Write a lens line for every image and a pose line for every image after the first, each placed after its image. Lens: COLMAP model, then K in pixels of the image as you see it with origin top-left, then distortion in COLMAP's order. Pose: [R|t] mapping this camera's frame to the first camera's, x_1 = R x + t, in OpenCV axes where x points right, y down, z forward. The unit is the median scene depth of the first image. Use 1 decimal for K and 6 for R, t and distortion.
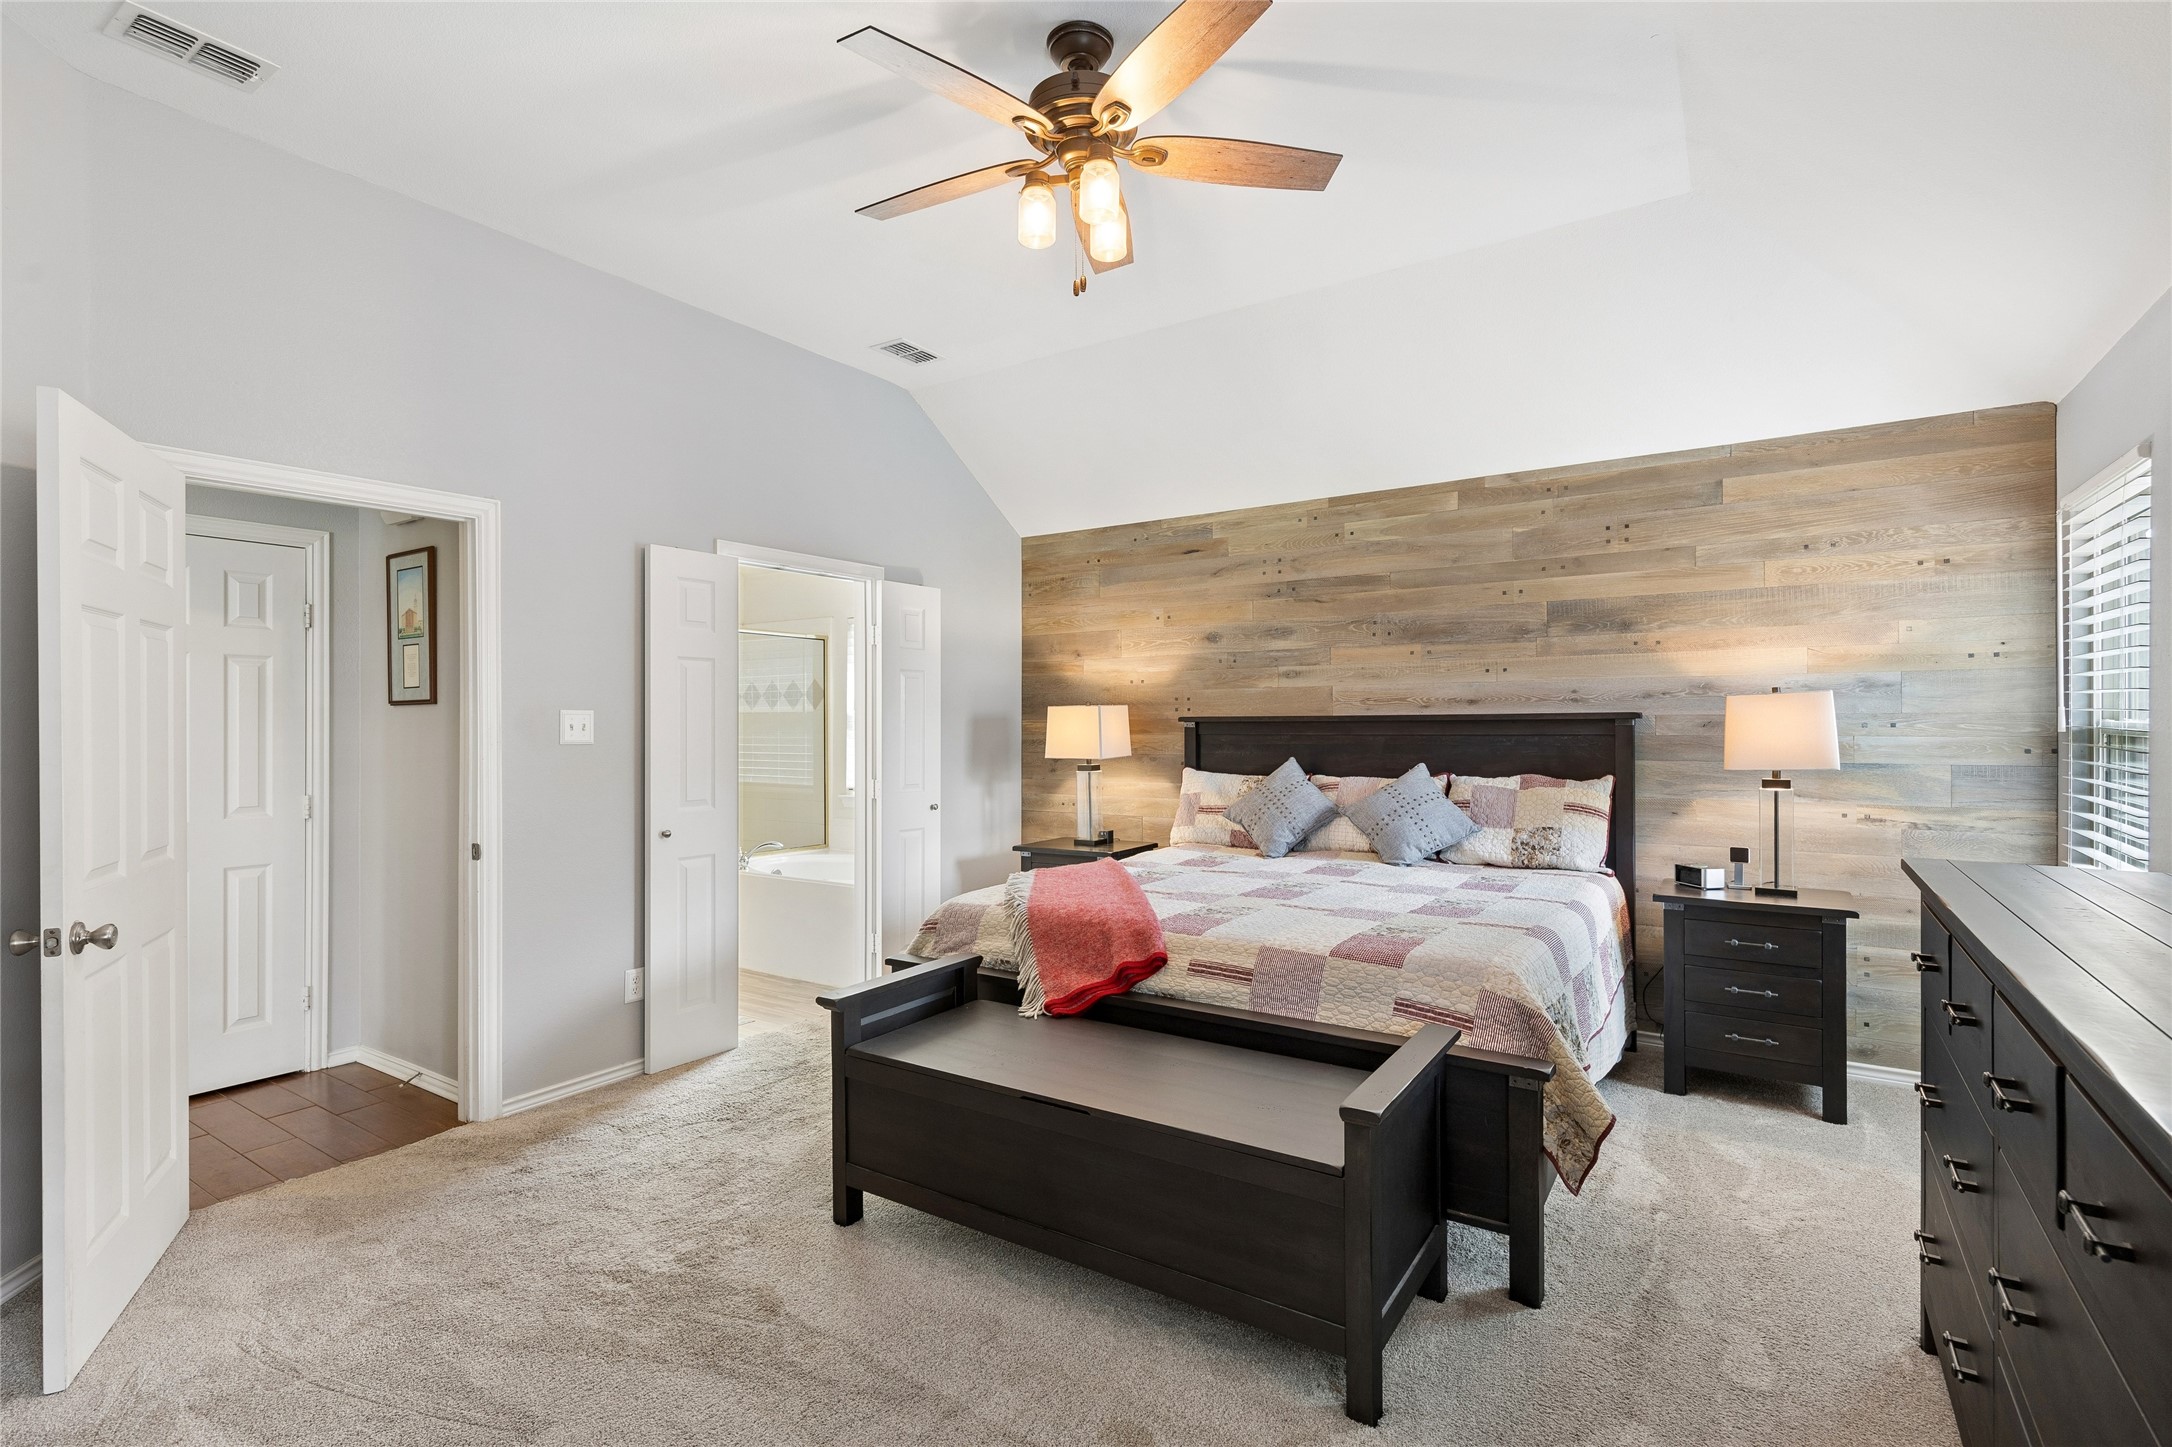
lens RADIAL K [[1027.7, 0, 1069.4], [0, 1027.7, 717.8], [0, 0, 1]] dist [-0.001438, -0.000057]
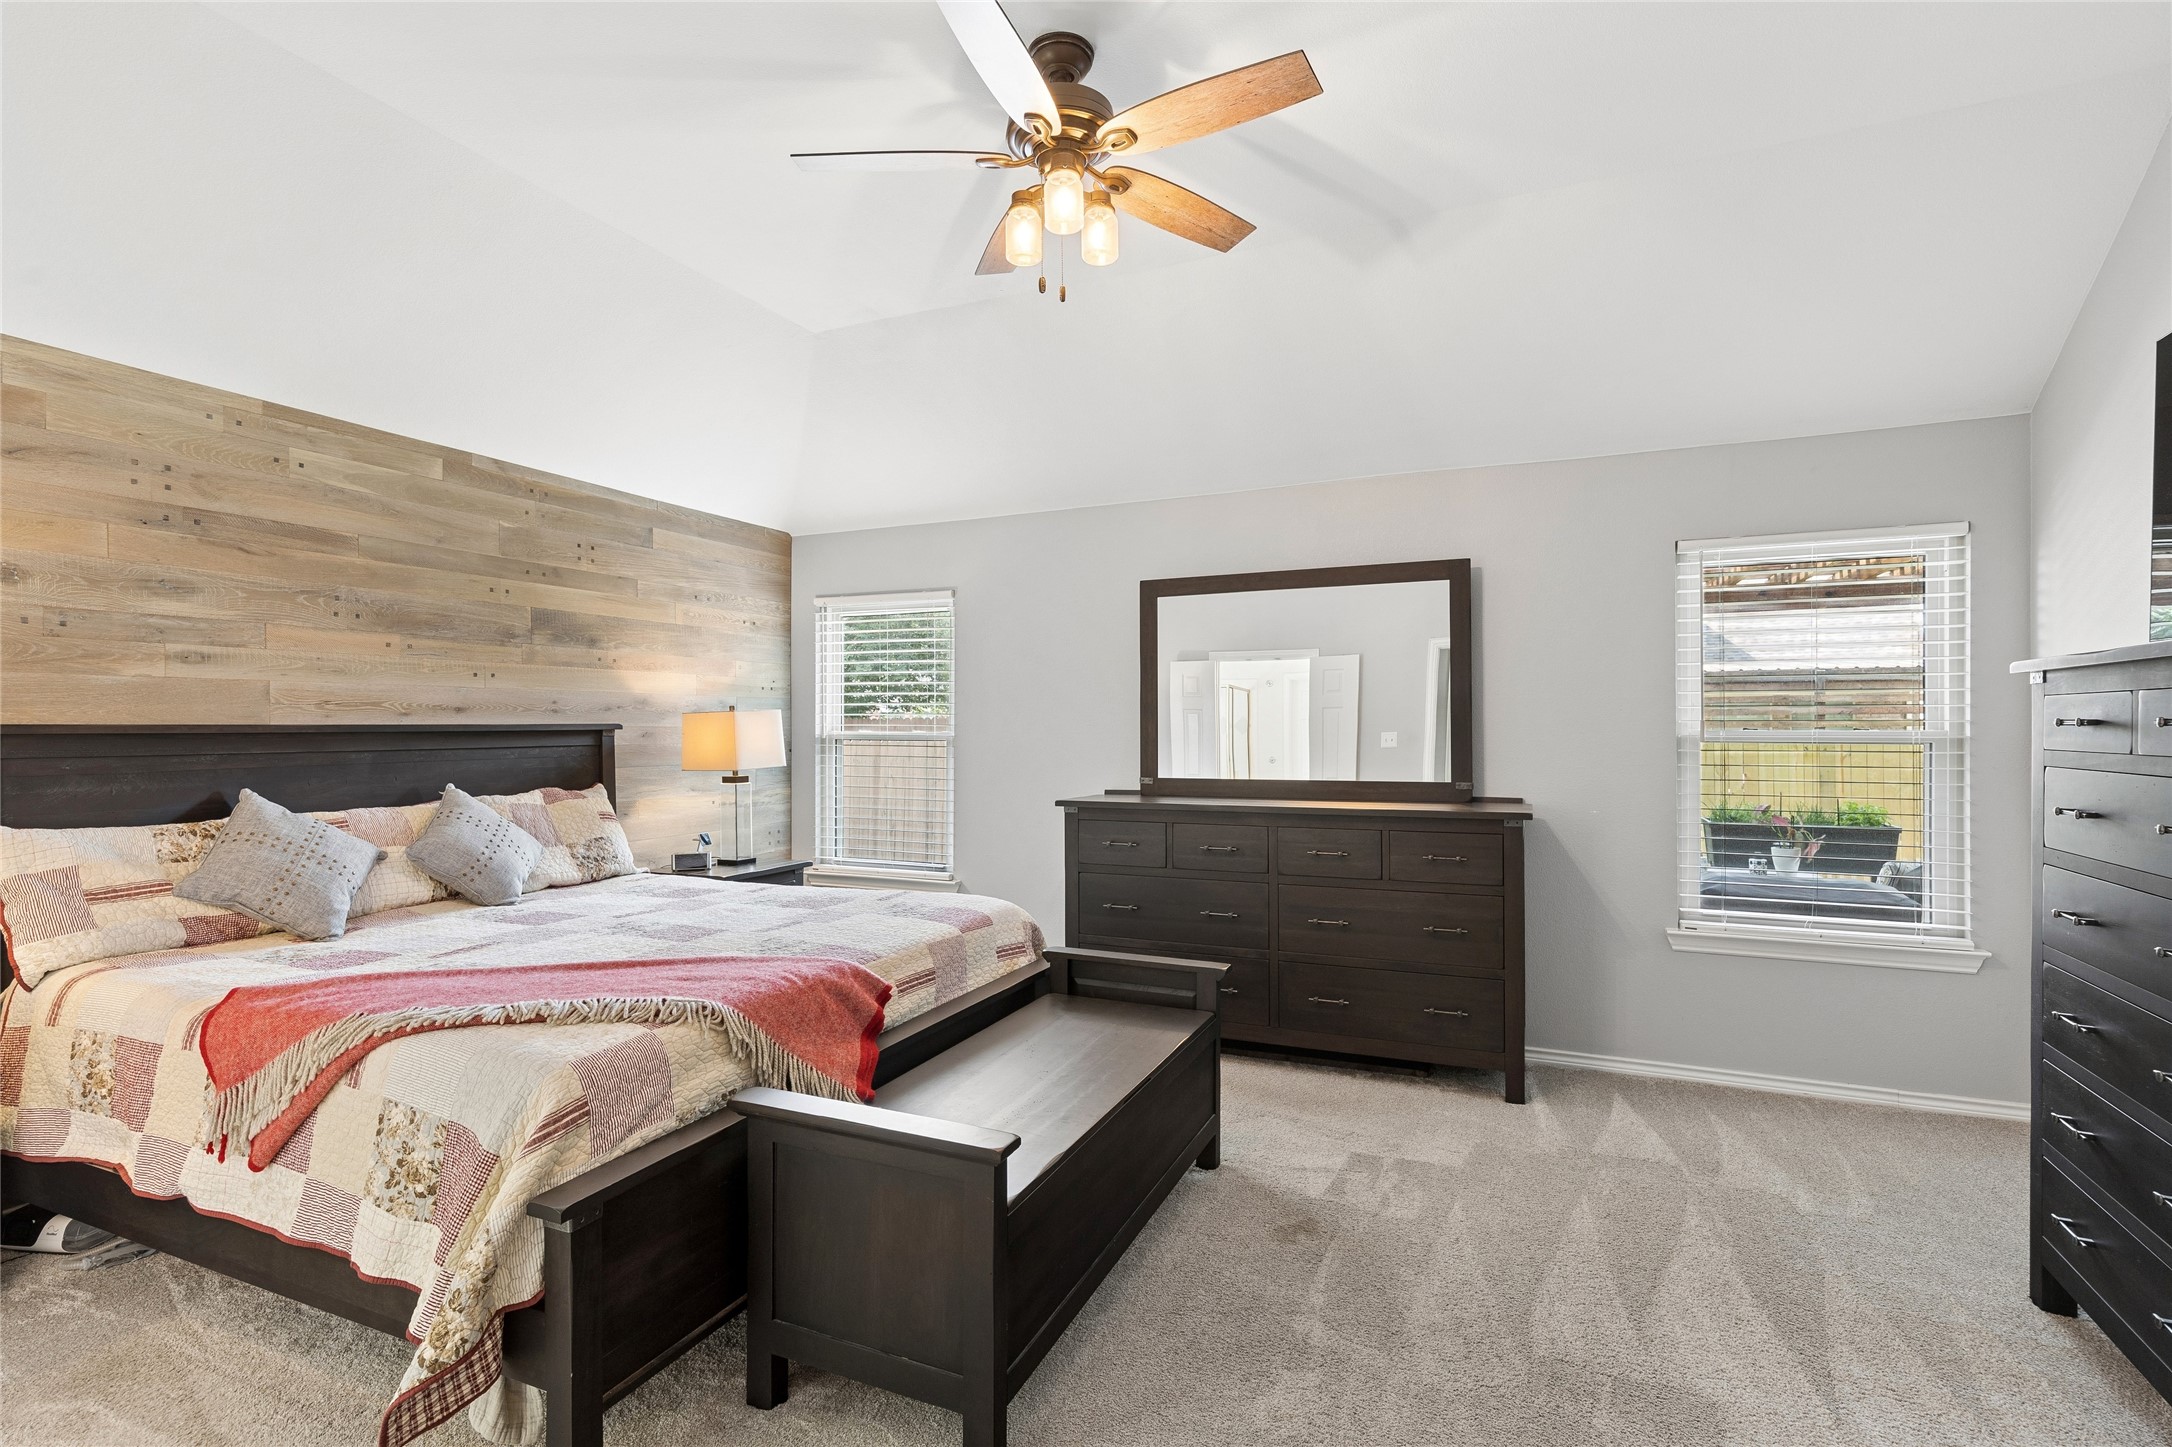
lens RADIAL K [[1027.7, 0, 1069.4], [0, 1027.7, 717.8], [0, 0, 1]] dist [-0.001438, -0.000057]
pose [[-0.170616, 0.015645, 0.985213, -0.548408], [0.001614, 0.999877, -0.015598, 0.005397], [-0.985336, -0.001071, -0.170621, 0.655281]]
